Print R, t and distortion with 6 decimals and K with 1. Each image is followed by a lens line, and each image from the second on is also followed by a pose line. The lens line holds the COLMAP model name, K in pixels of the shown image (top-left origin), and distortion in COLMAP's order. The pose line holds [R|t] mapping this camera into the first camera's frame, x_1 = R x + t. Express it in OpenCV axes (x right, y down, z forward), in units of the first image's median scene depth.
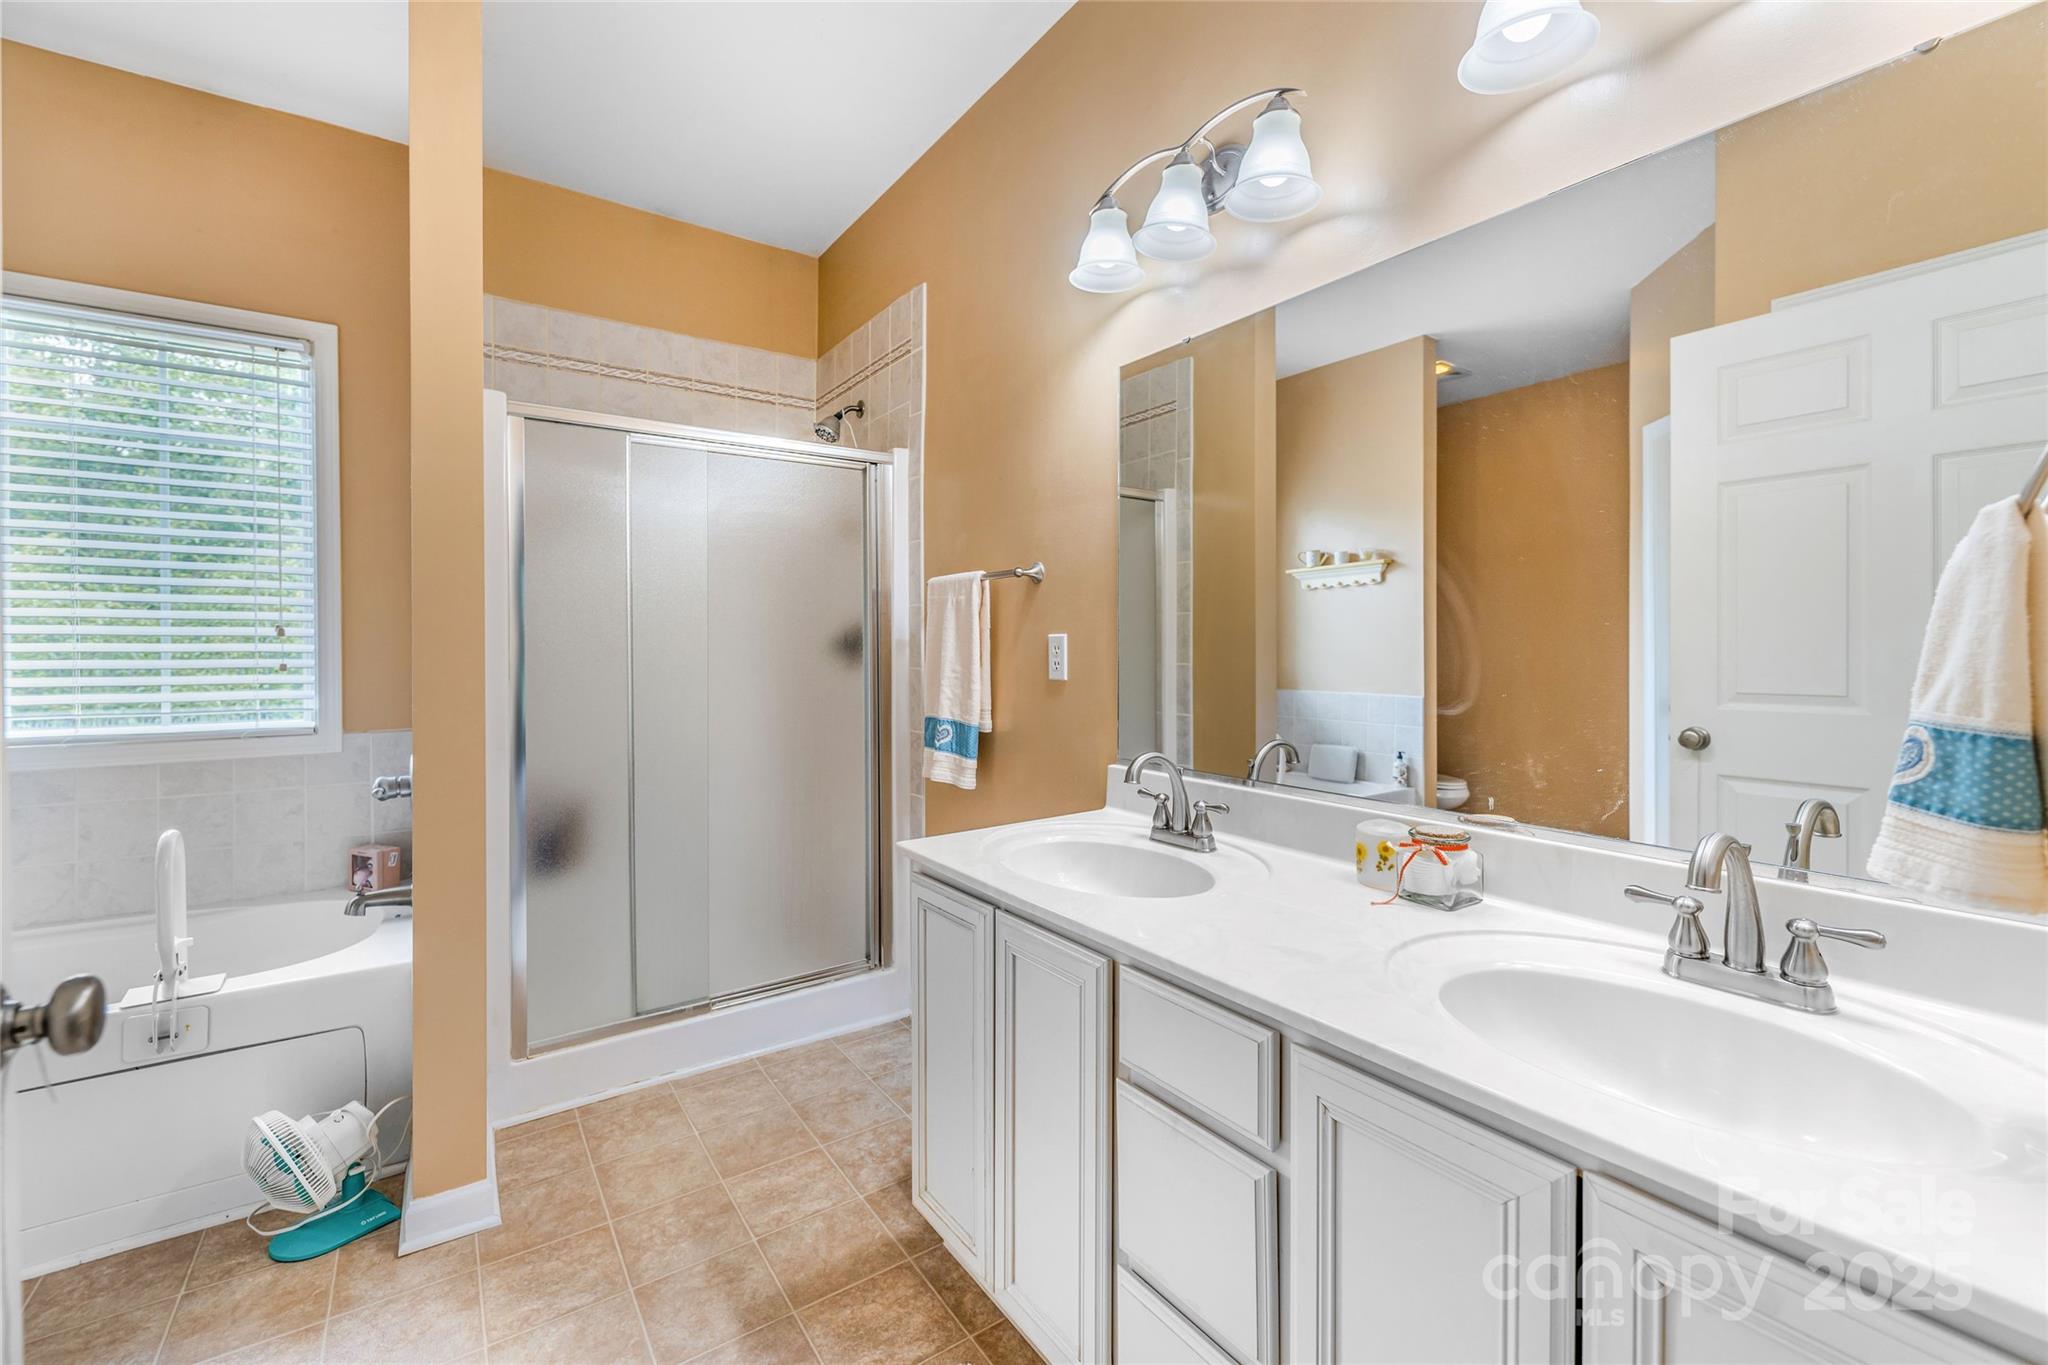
lens RADIAL K [[847.7, 0, 1038.7], [0, 847.7, 650.7], [0, 0, 1]] dist [0.005909, -0.003039]
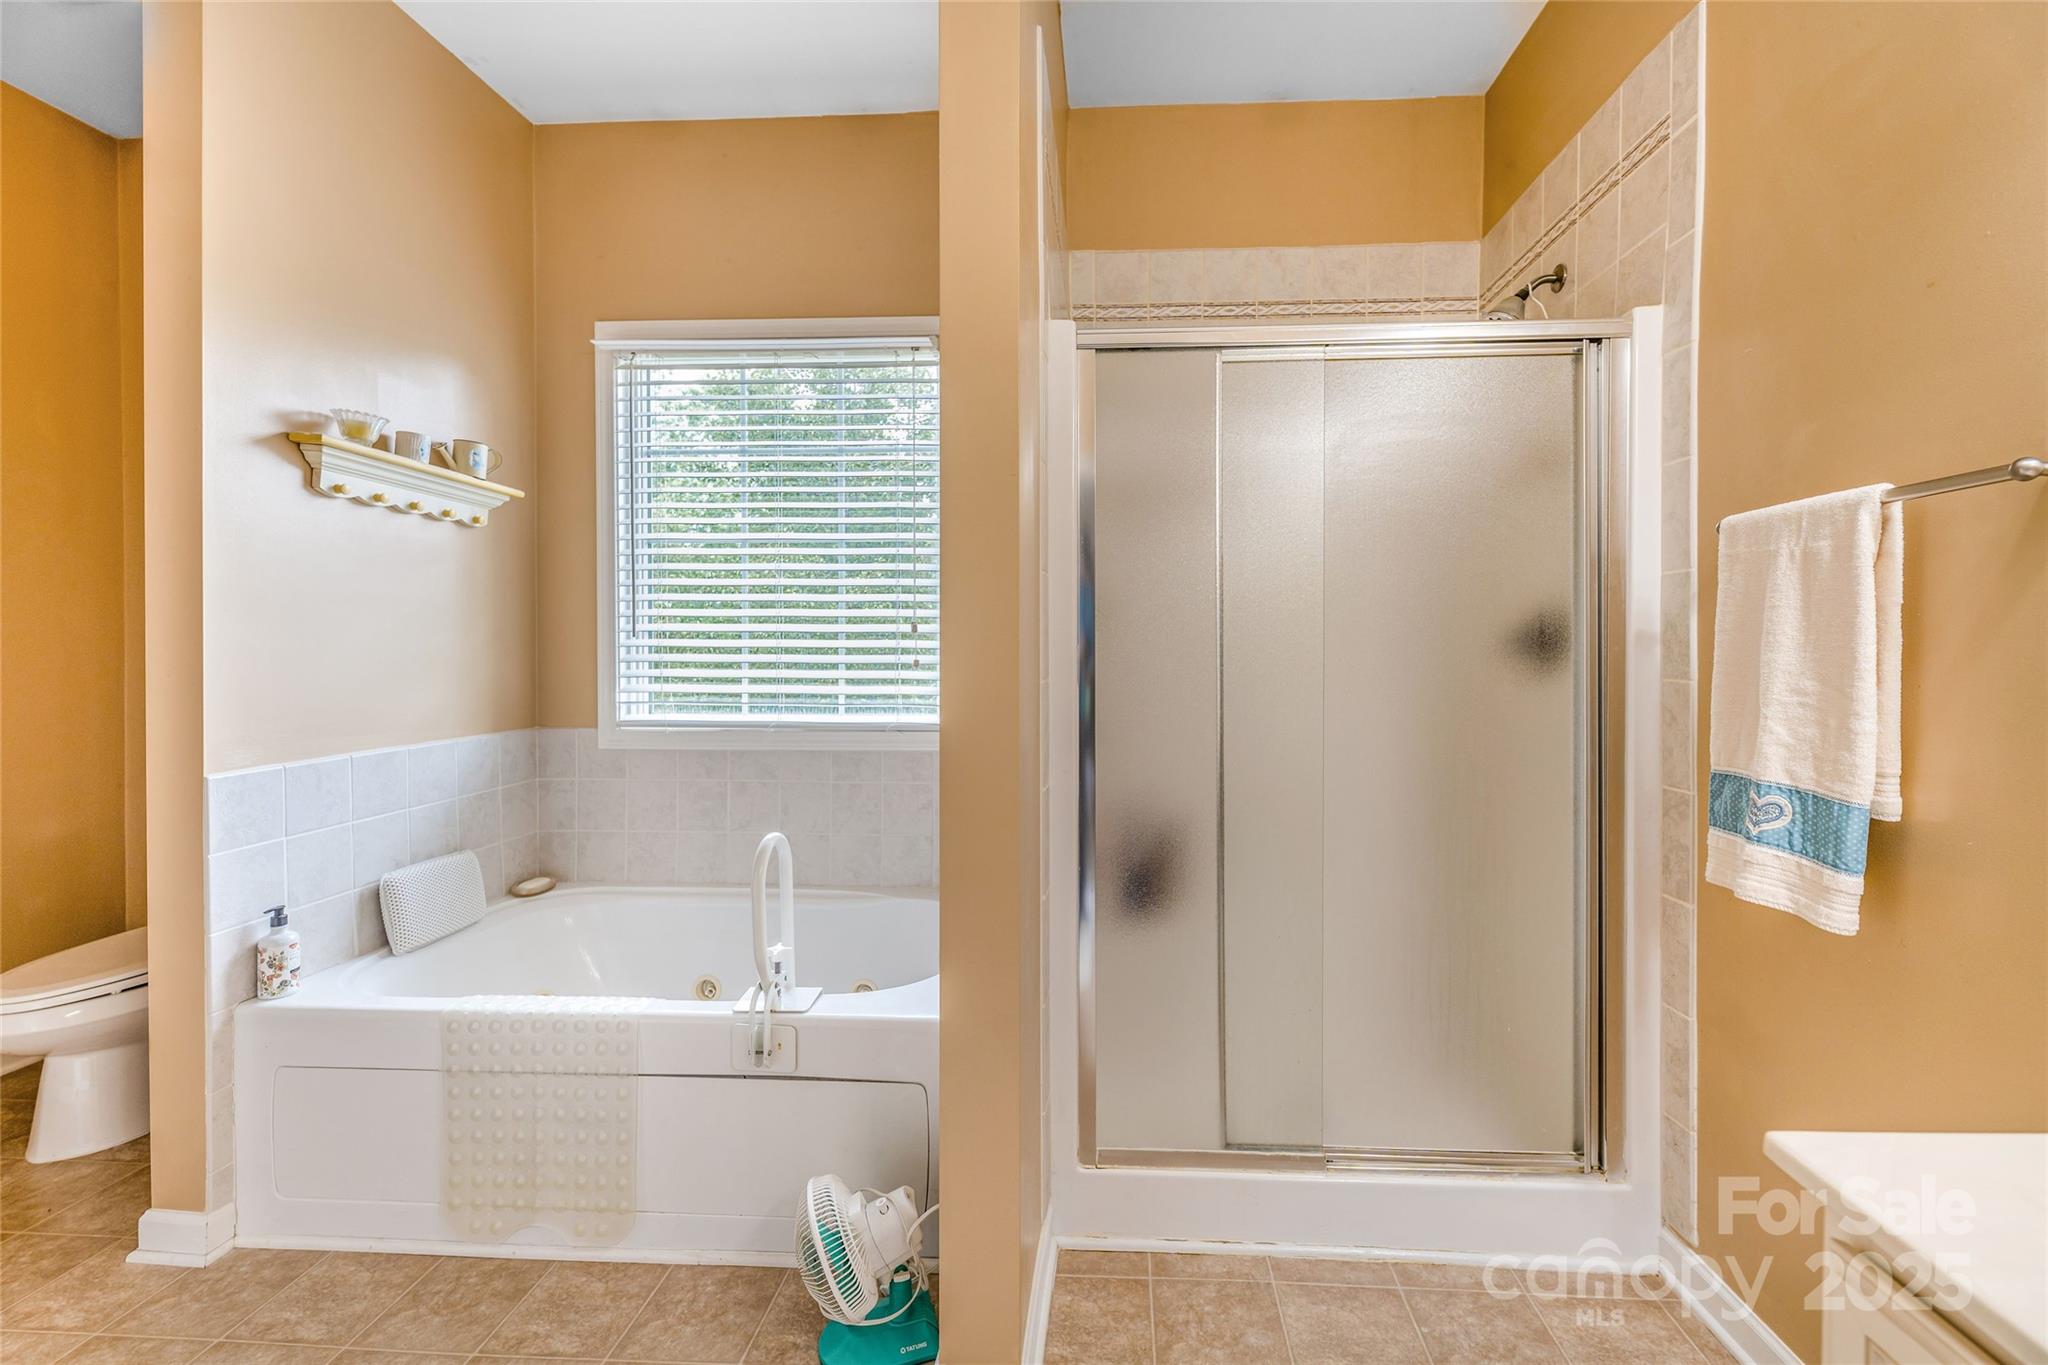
lens RADIAL K [[847.7, 0, 1057.9], [0, 847.7, 650.4], [0, 0, 1]] dist [0.005909, -0.003039]
pose [[0.773336, 0.005154, -0.633976, -0.119517], [-0.006193, 0.999981, 0.000574, 0.002399], [0.633966, 0.003482, 0.773353, 0.327629]]
